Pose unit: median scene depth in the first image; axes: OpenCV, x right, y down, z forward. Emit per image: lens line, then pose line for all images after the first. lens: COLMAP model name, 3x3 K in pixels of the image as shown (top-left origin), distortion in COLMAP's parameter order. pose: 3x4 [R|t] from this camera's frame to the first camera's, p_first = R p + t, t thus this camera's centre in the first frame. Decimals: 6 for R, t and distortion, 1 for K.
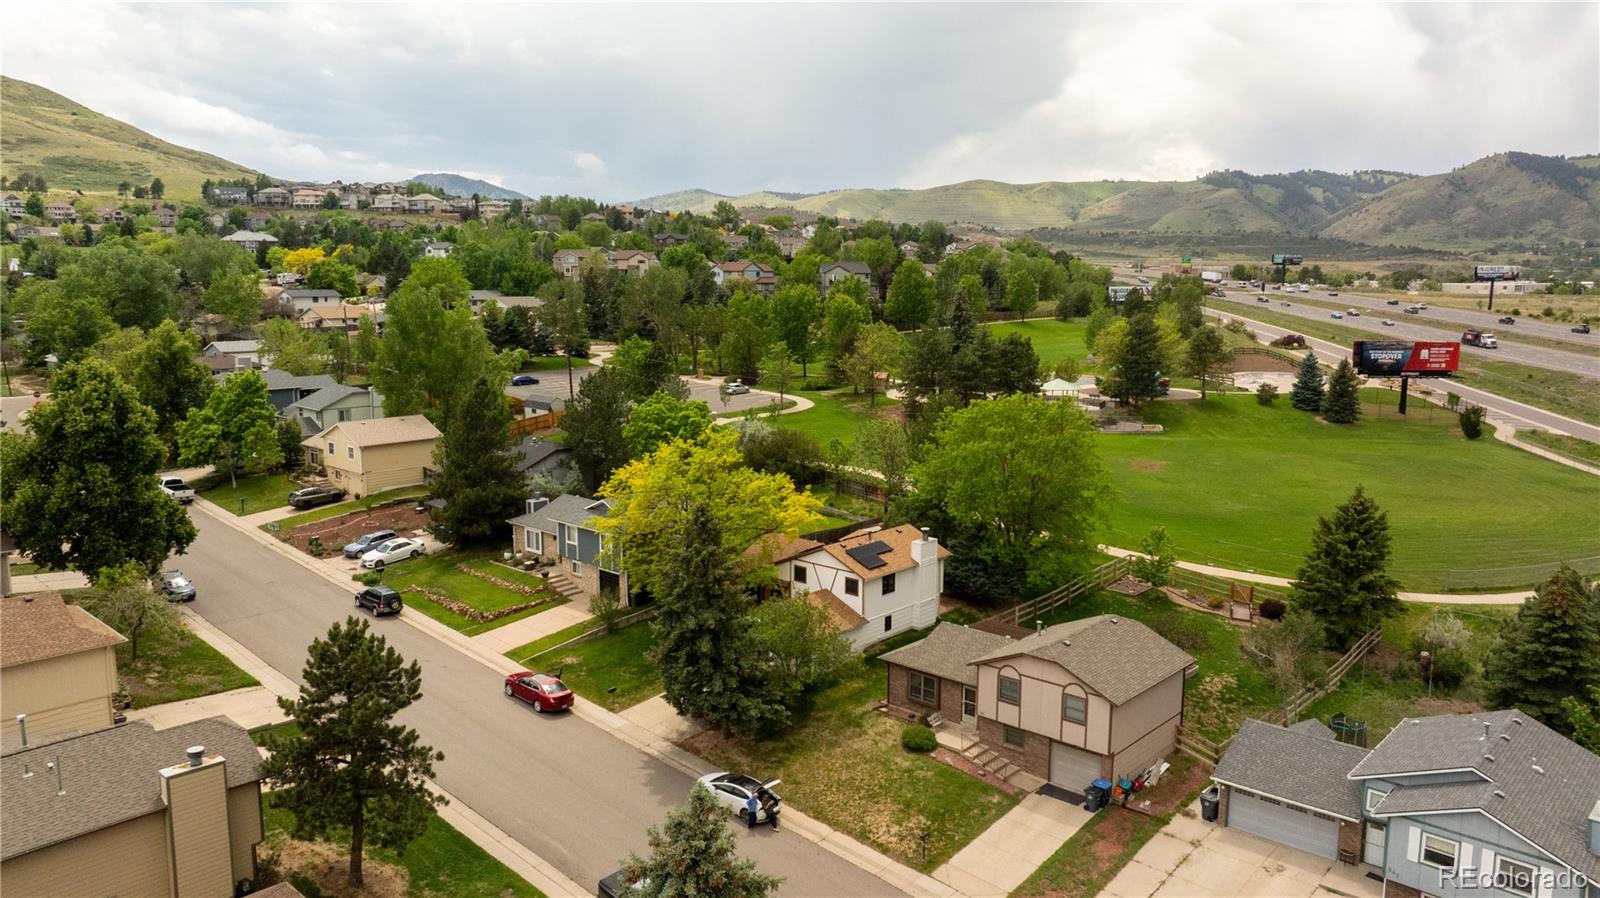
lens RADIAL K [[1129.7, 0, 802.3], [0, 1129.7, 422.0], [0, 0, 1]] dist [-0.047420, 0.073967]
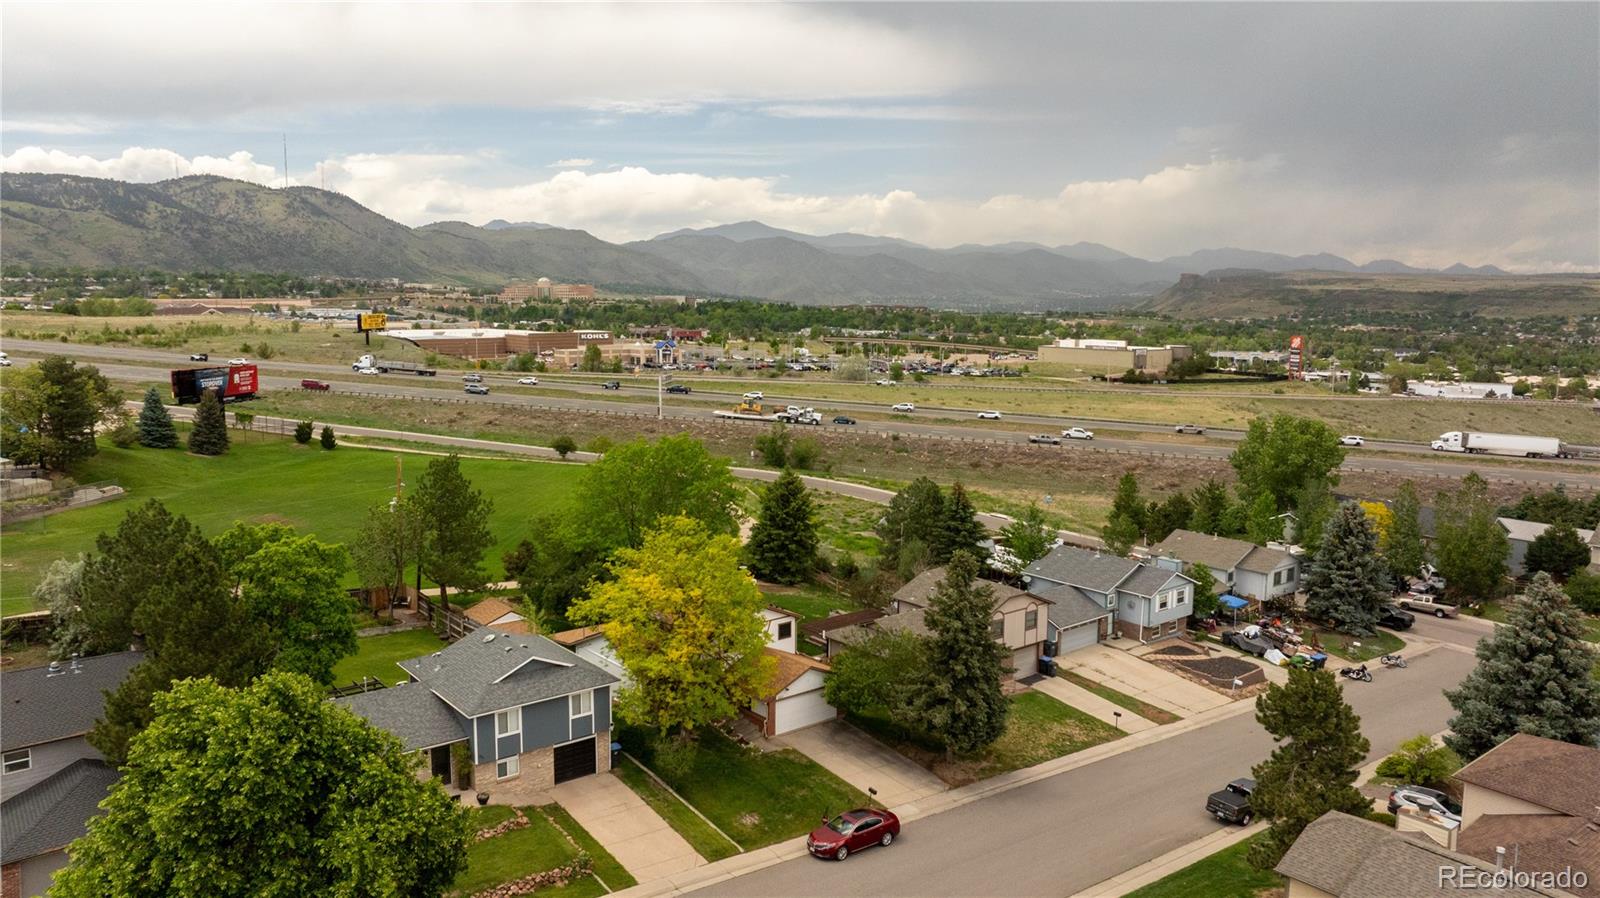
lens RADIAL K [[1122.9, 0, 800.0], [0, 1122.9, 449.0], [0, 0, 1]] dist [-0.052779, 0.066461]
pose [[0.144780, -0.139575, 0.979570, -0.243298], [0.120312, 0.985138, 0.122587, -0.037393], [-0.982122, 0.100106, 0.159421, 0.206591]]
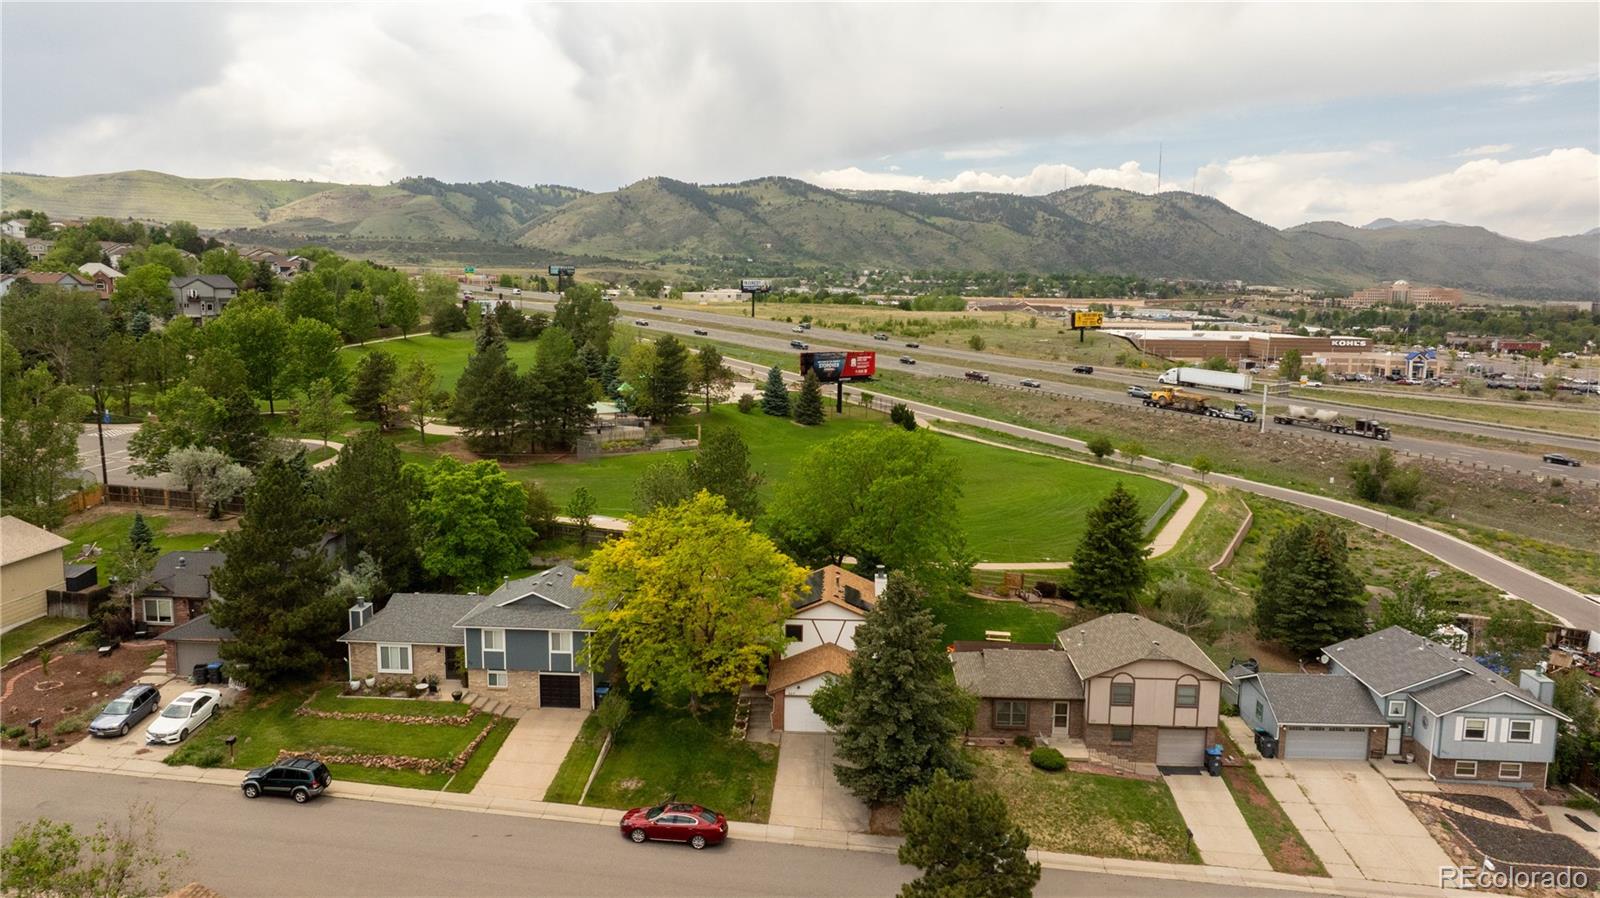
lens RADIAL K [[1122.9, 0, 800.0], [0, 1122.9, 449.0], [0, 0, 1]] dist [-0.052779, 0.066461]
pose [[0.772355, -0.085739, 0.629378, -0.156776], [0.072686, 0.996269, 0.046521, -0.017562], [-0.631019, 0.009816, 0.775705, 0.068046]]
